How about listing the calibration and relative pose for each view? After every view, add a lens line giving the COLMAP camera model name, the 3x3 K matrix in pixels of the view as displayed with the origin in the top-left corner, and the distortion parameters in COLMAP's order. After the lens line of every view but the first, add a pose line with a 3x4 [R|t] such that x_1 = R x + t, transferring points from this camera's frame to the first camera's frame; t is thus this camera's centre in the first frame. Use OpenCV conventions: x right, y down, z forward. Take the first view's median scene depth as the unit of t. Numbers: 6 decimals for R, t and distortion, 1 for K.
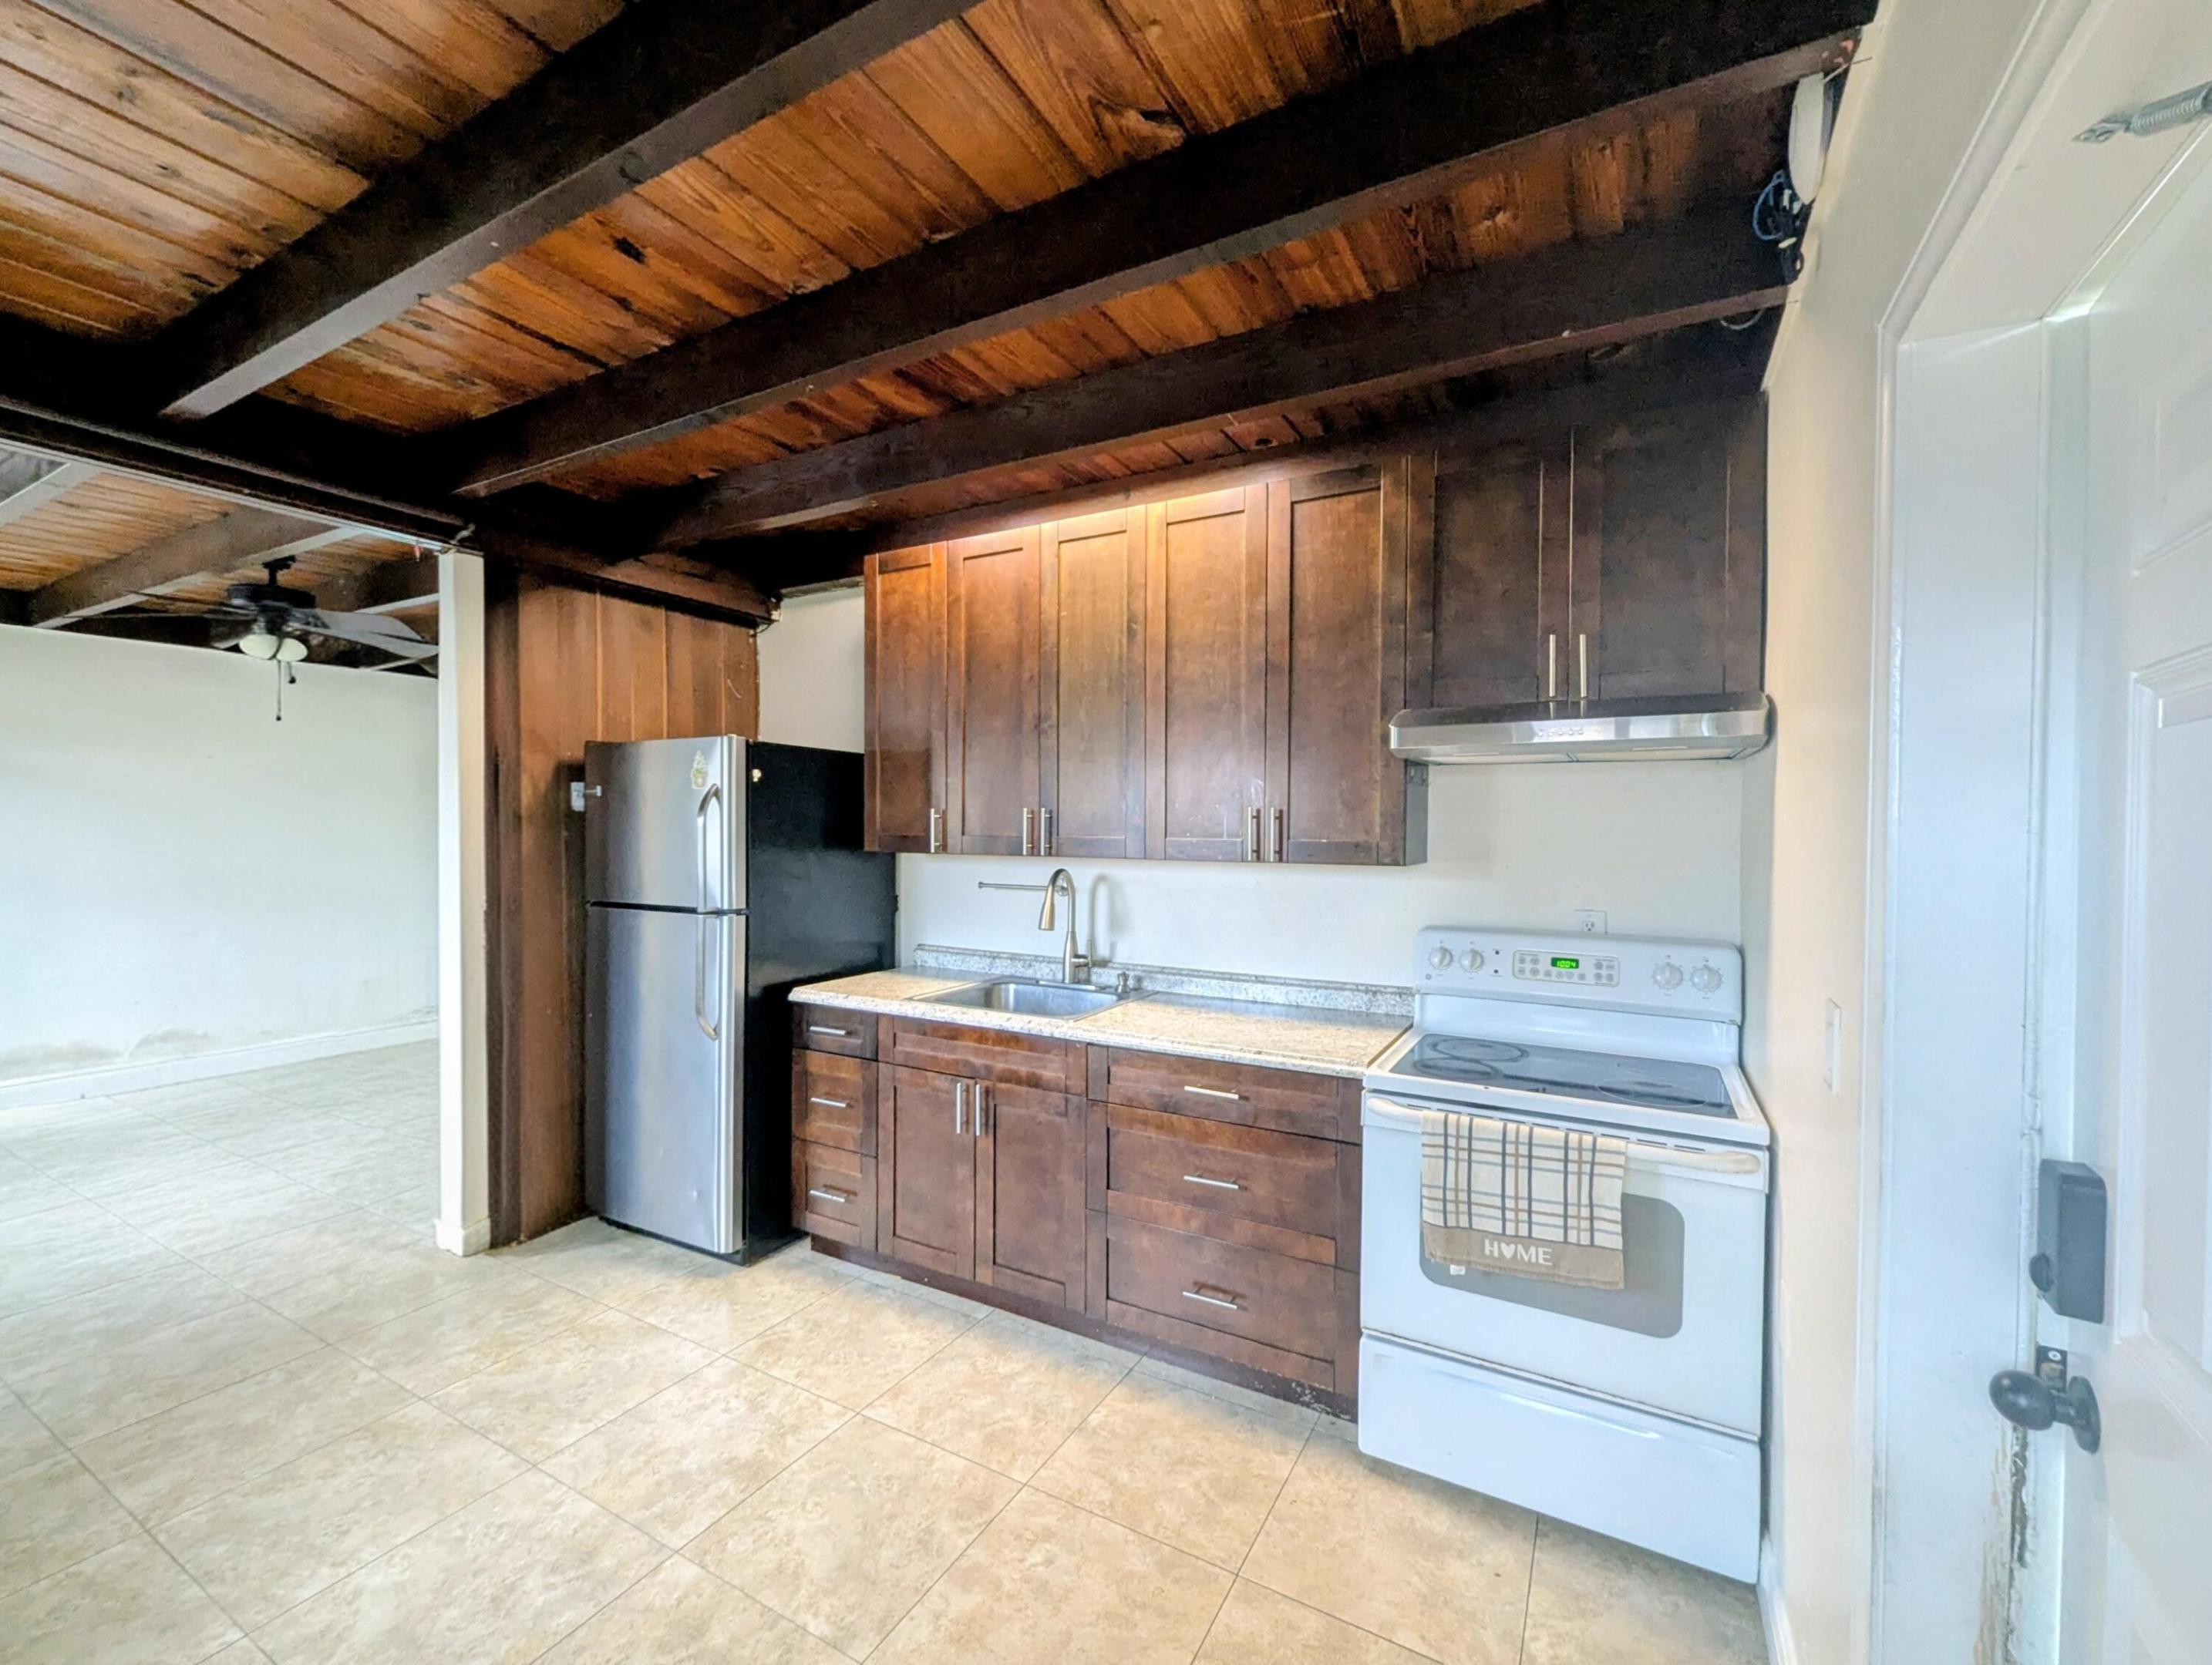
lens RADIAL K [[922.2, 0, 1097.5], [0, 922.2, 835.2], [0, 0, 1]] dist [0.000267, 0.000253]
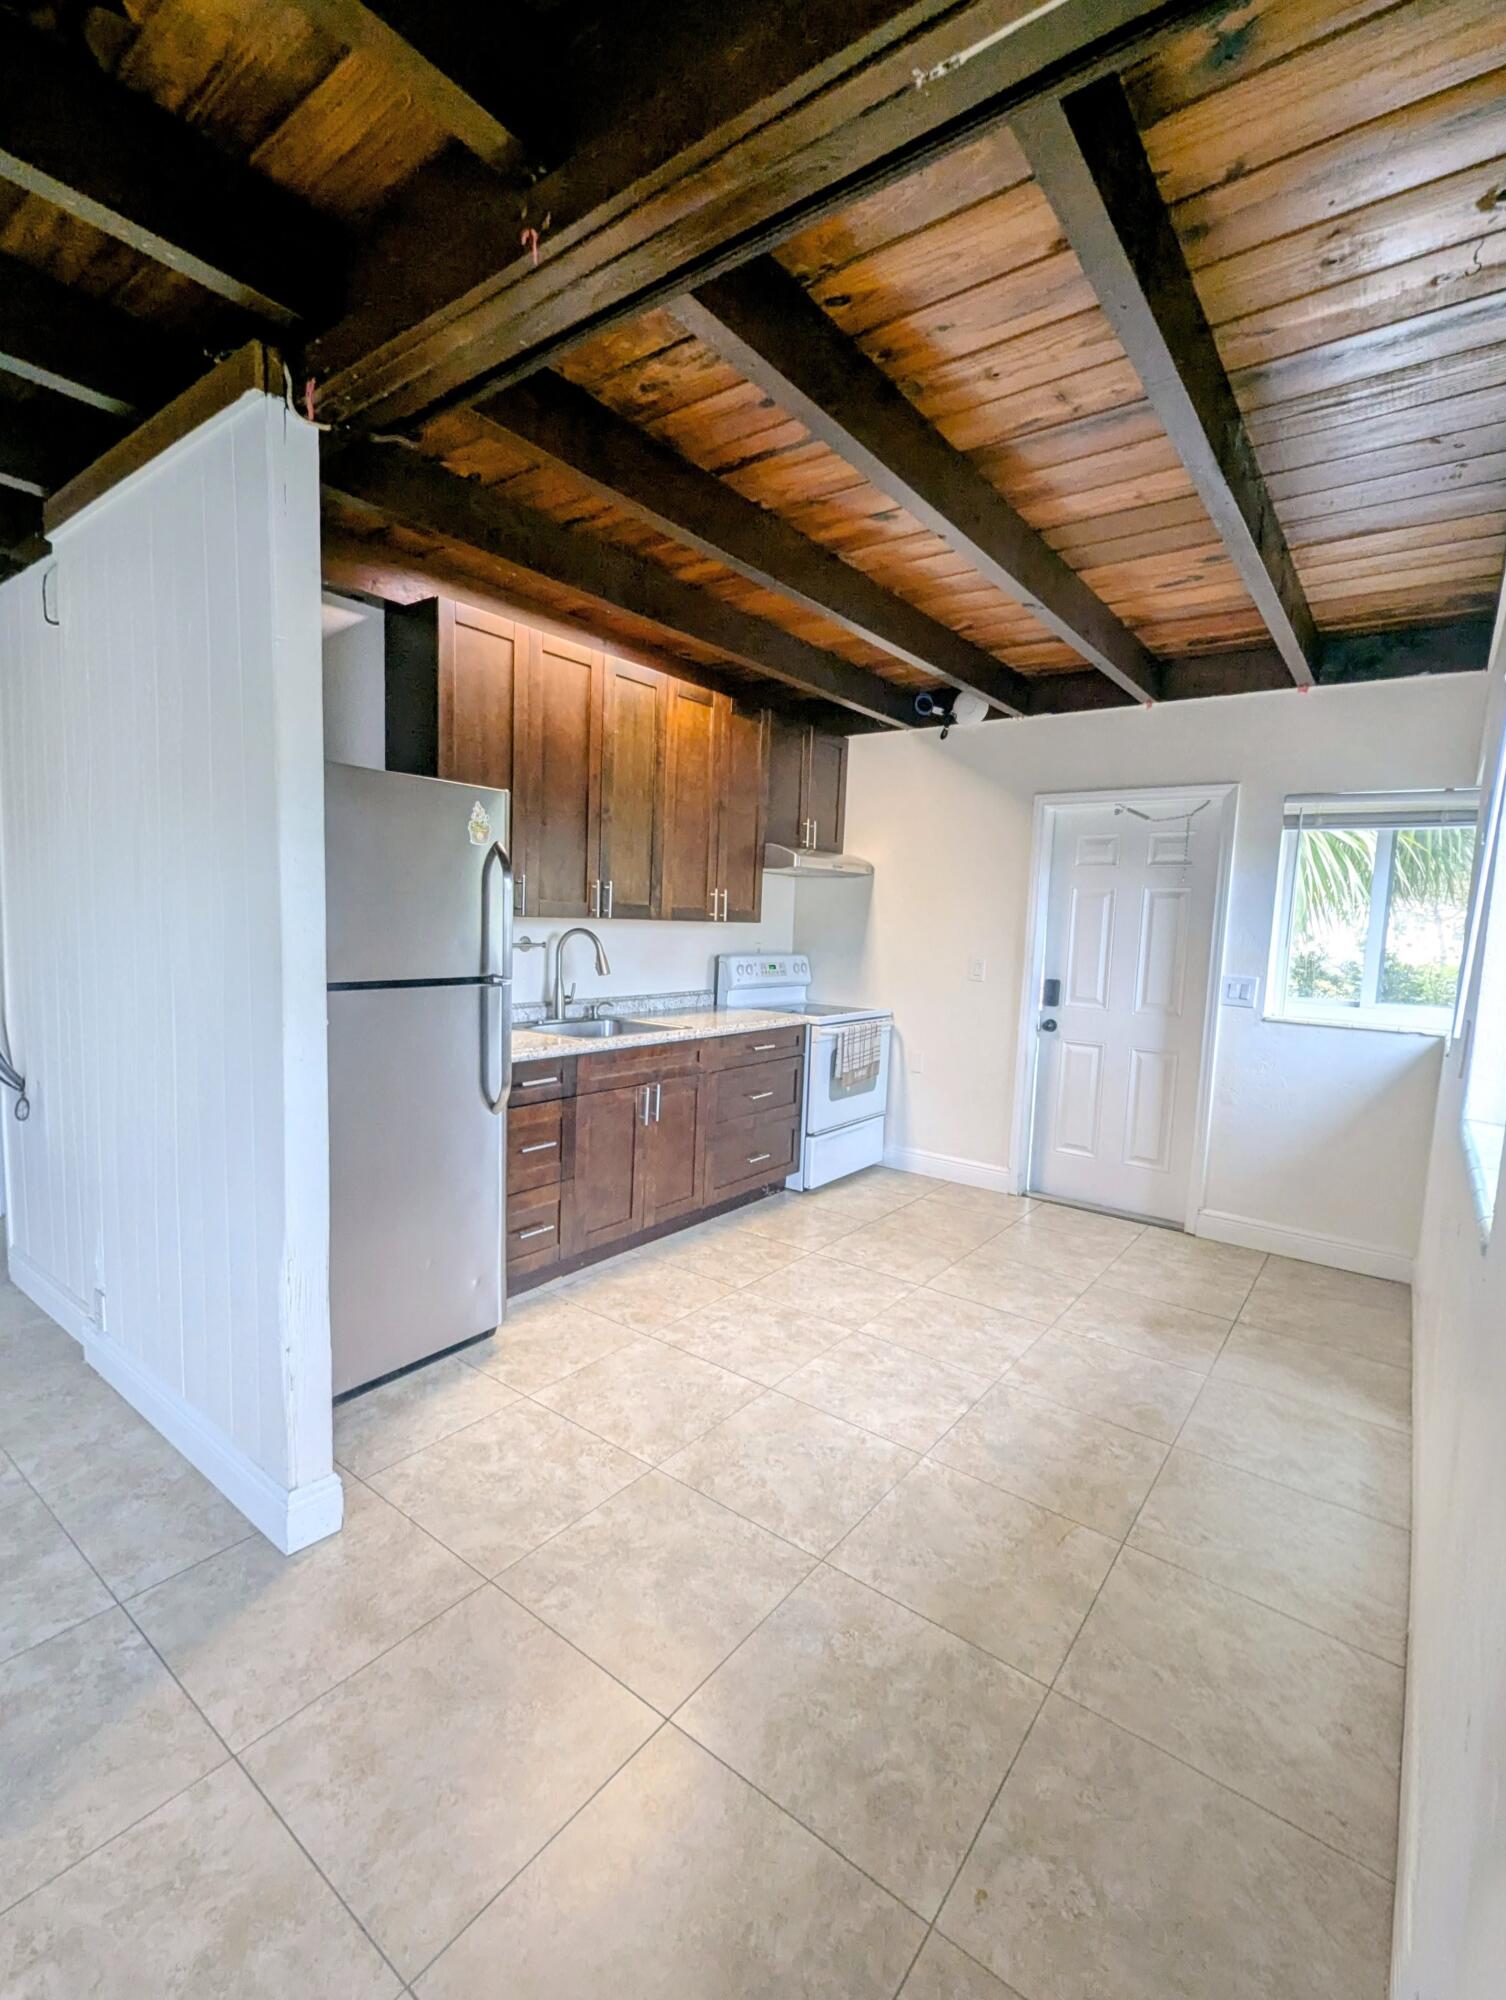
lens RADIAL K [[898.1, 0, 753.0], [0, 898.1, 1000.0], [0, 0, 1]] dist [0.001808, 0.000959]
pose [[0.133089, -0.094908, 0.986549, -1.554311], [-0.025458, 0.994749, 0.099131, 0.007935], [-0.990777, -0.038309, 0.129974, 0.751460]]
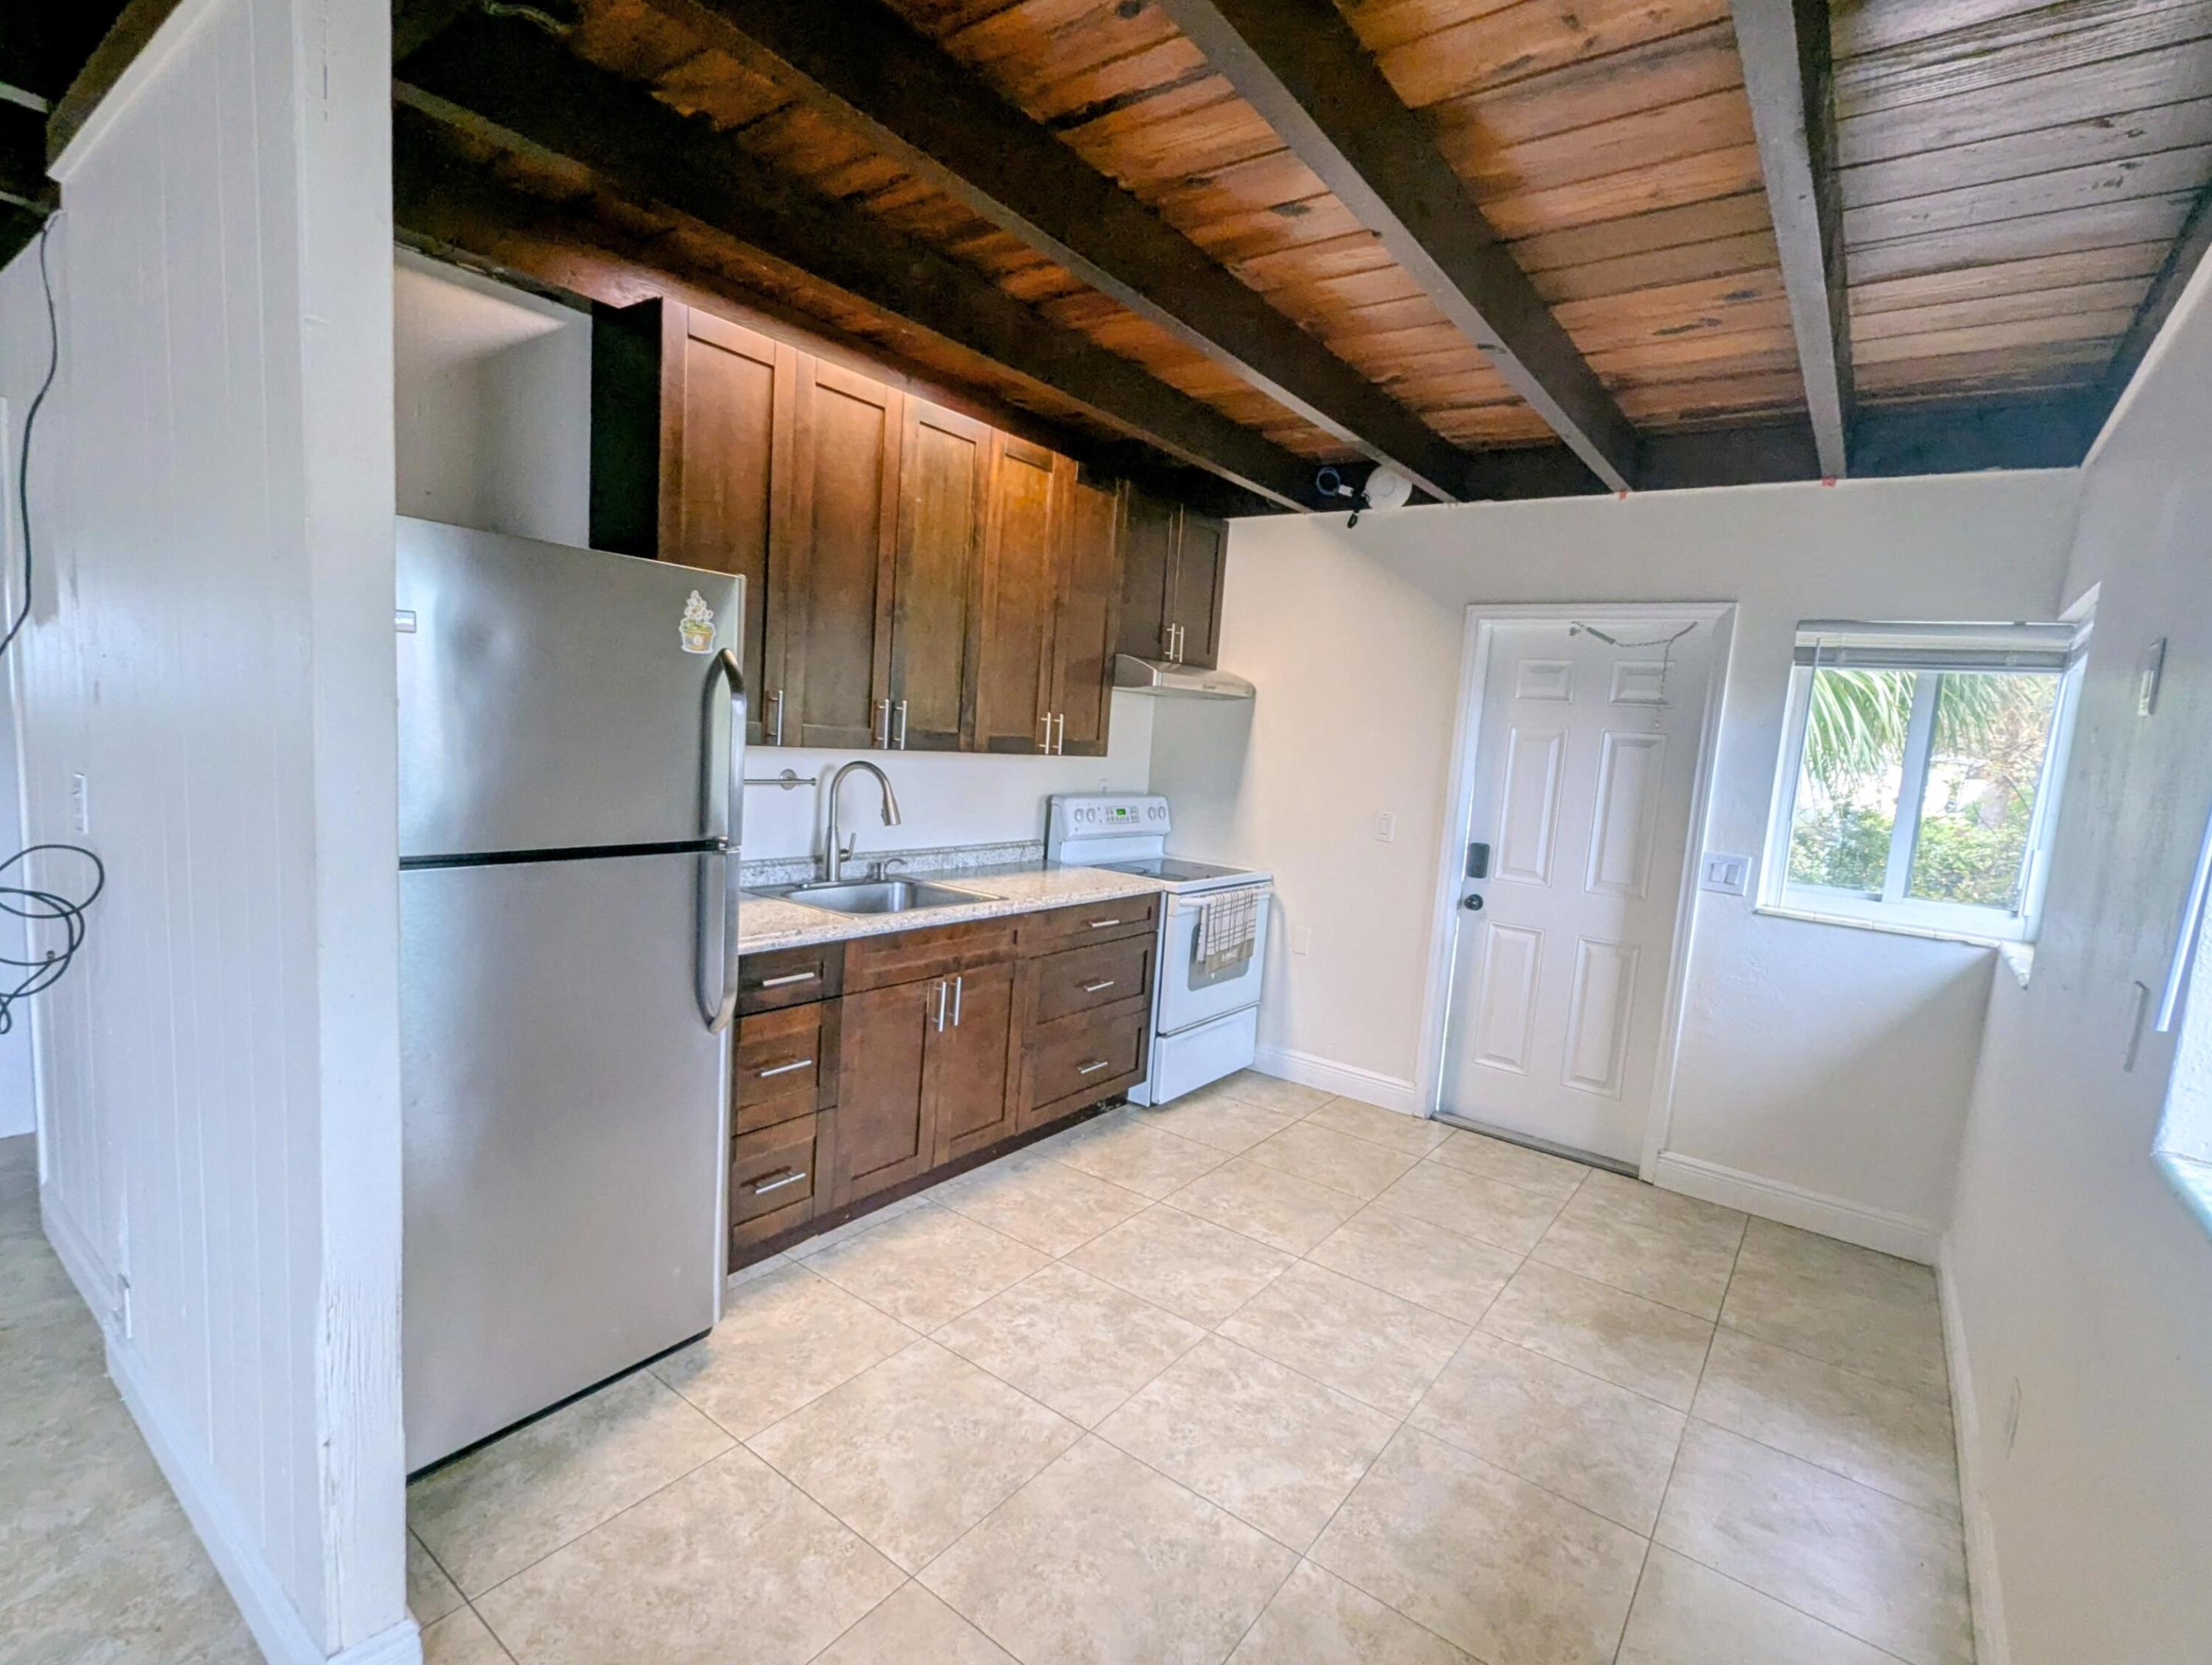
lens RADIAL K [[1048.9, 0, 1133.9], [0, 1048.9, 836.9], [0, 0, 1]] dist [-0.000401, -0.000639]
pose [[0.109056, -0.103817, 0.988599, -1.360611], [-0.062094, 0.991877, 0.111011, -0.029401], [-0.992094, -0.073493, 0.101724, 0.761706]]
